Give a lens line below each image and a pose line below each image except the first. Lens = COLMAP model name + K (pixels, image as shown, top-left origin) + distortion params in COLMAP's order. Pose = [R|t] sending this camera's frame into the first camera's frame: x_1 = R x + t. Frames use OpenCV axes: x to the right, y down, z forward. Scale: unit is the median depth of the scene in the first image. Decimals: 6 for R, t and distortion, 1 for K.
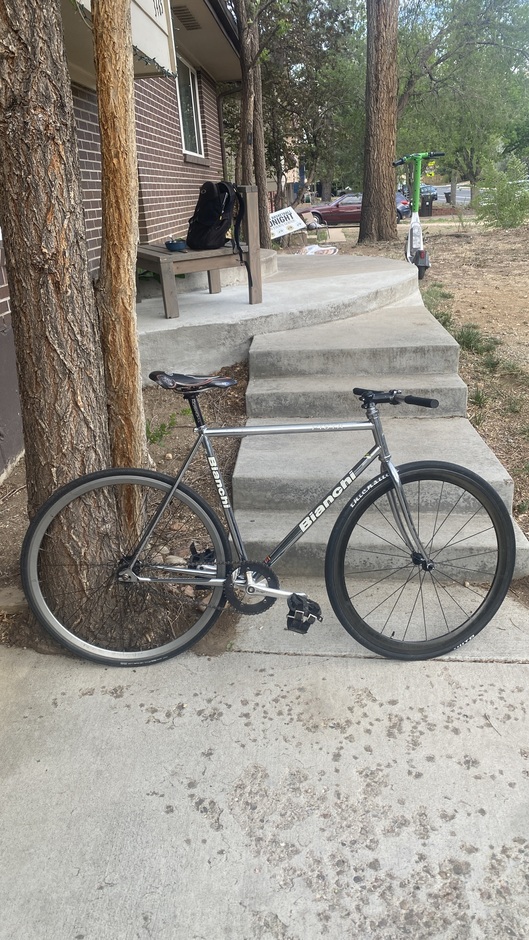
lens RADIAL K [[716.4, 0, 257.6], [0, 716.4, 465.1], [0, 0, 1]] dist [0.016827, 0.001351]
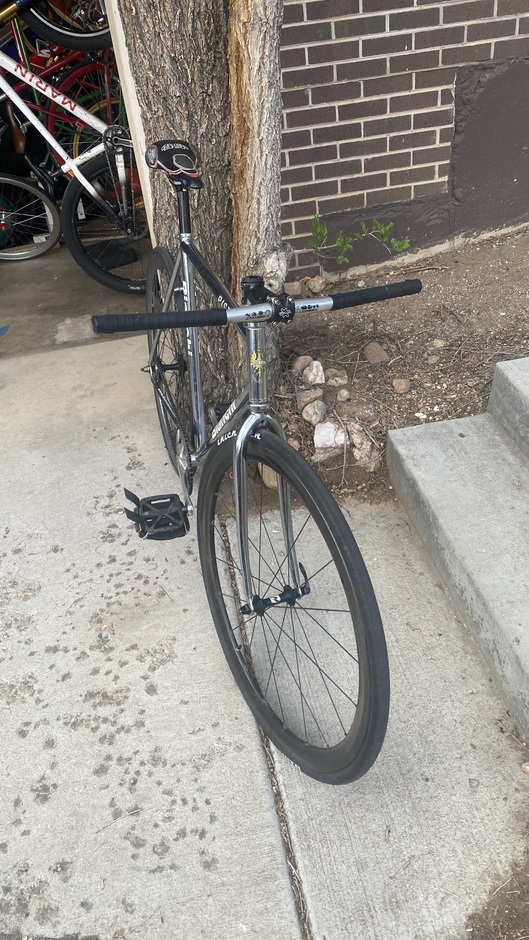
lens RADIAL K [[716.4, 0, 257.6], [0, 716.4, 465.1], [0, 0, 1]] dist [0.016827, 0.001351]
pose [[0.247134, 0.582106, -0.774647, 0.670475], [-0.257004, 0.810189, 0.526822, -0.278965], [0.934277, 0.068892, 0.349829, 0.854106]]
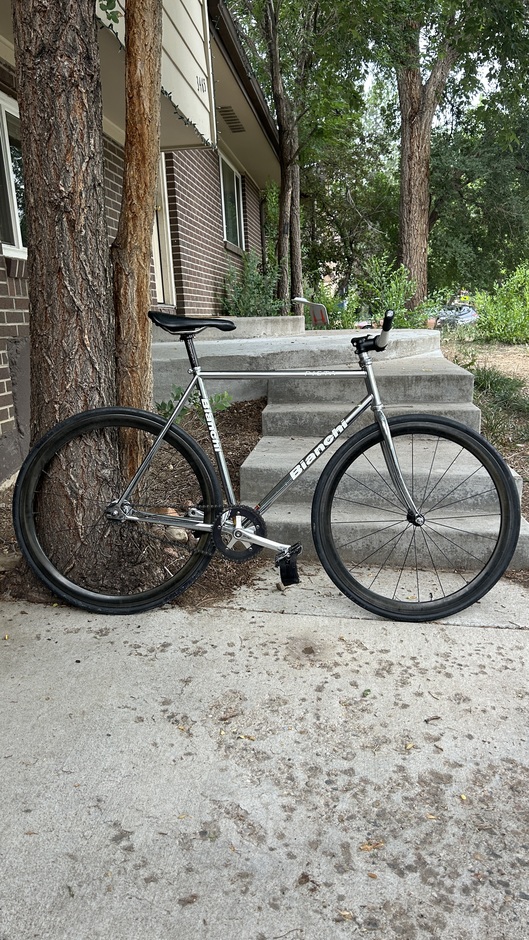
lens RADIAL K [[707.7, 0, 264.8], [0, 707.7, 471.9], [0, 0, 1]] dist [0.042753, -0.041454]
pose [[0.998454, 0.036105, -0.042251, 0.061864], [-0.041875, 0.988574, -0.144801, 0.244359], [0.036540, 0.146347, 0.988558, 0.020077]]
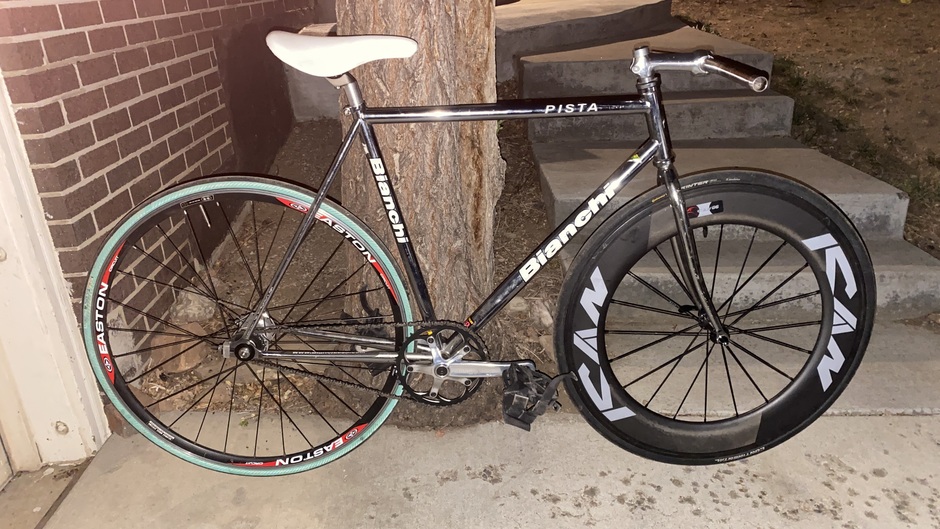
lens RADIAL K [[716.4, 0, 470.0], [0, 716.4, 264.5], [0, 0, 1]] dist [0.016827, 0.001351]
pose [[0.996983, -0.022286, 0.074348, -0.277722], [0.020129, 0.999358, 0.029641, 0.094522], [-0.074960, -0.028055, 0.996792, 0.325541]]
